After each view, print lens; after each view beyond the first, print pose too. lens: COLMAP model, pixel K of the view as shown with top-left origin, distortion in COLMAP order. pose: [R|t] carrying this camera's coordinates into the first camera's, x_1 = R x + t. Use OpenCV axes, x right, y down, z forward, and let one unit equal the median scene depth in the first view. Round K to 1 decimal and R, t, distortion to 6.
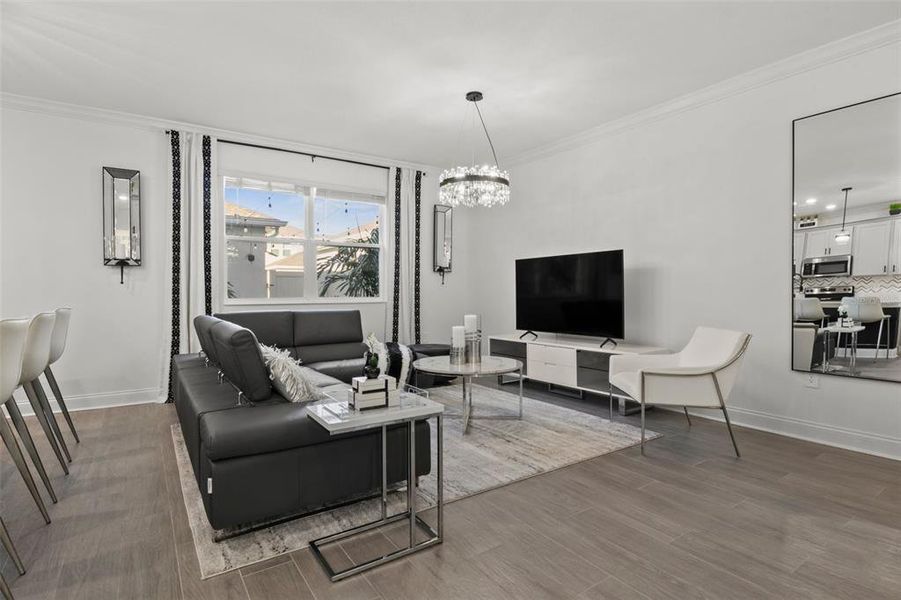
lens RADIAL K [[454.3, 0, 448.3], [0, 454.3, 296.4], [0, 0, 1]] dist [-0.011357, -0.002132]
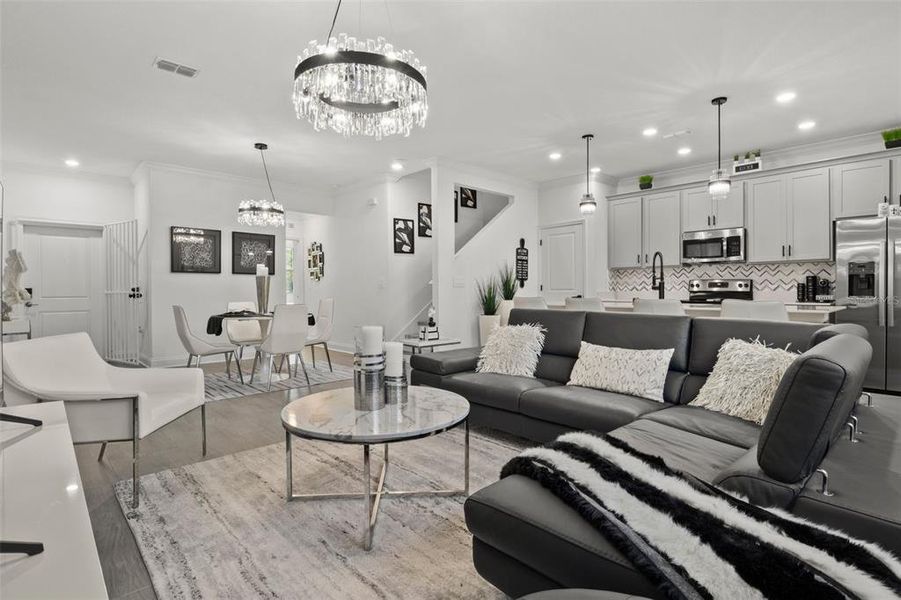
lens RADIAL K [[454.3, 0, 451.1], [0, 454.3, 297.6], [0, 0, 1]] dist [-0.011357, -0.002132]
pose [[-0.988303, 0.009668, -0.152197, 0.032705], [0.005583, 0.999613, 0.027245, -0.011747], [0.152402, 0.026077, -0.987975, 1.389232]]
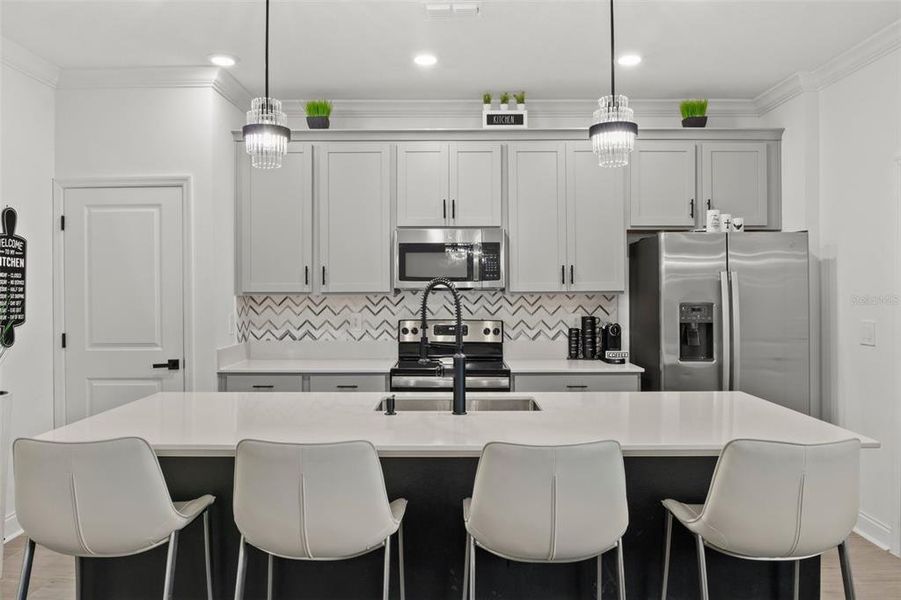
lens RADIAL K [[635.5, 0, 453.4], [0, 635.5, 291.5], [0, 0, 1]] dist [-0.044964, 0.005359]
pose [[-0.563901, 0.007905, -0.825805, -0.130813], [-0.005254, 0.999900, 0.013160, -0.084808], [0.825826, 0.011760, -0.563802, 0.737006]]
